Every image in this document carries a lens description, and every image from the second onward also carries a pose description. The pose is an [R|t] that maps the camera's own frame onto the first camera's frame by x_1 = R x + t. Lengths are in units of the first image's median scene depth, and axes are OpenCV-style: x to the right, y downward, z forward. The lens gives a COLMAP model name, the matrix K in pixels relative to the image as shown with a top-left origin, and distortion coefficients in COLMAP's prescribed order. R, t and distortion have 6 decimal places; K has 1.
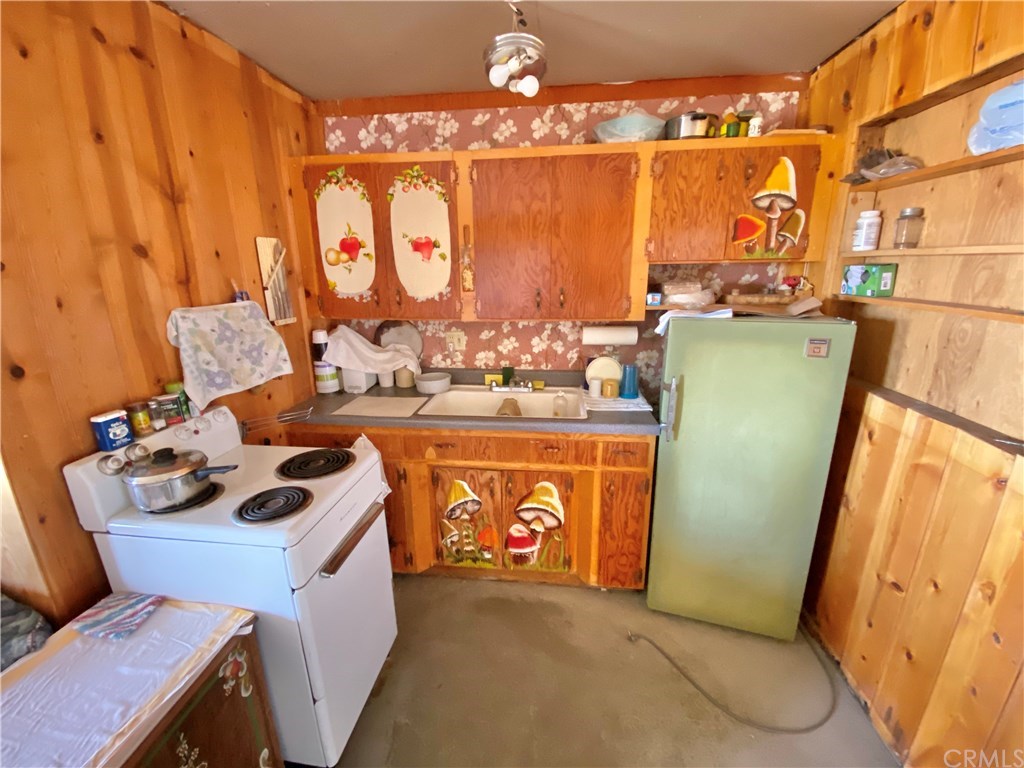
lens RADIAL K [[422.0, 0, 512.0], [0, 422.0, 384.0], [0, 0, 1]] dist [-0.001130, -0.000497]
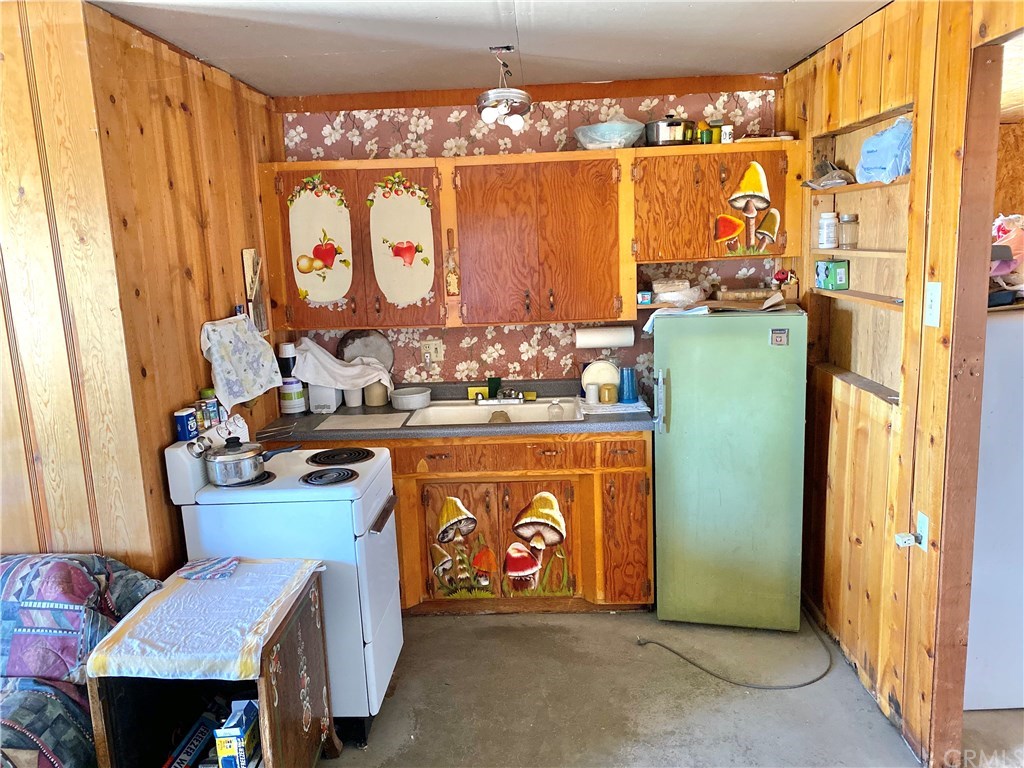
lens RADIAL K [[842.1, 0, 512.0], [0, 842.1, 384.0], [0, 0, 1]] dist [0.002458, 0.005171]
pose [[0.996442, -0.040625, 0.073848, -0.123763], [0.047084, 0.995014, -0.087926, 0.155480], [-0.069908, 0.091090, 0.993386, -0.902130]]
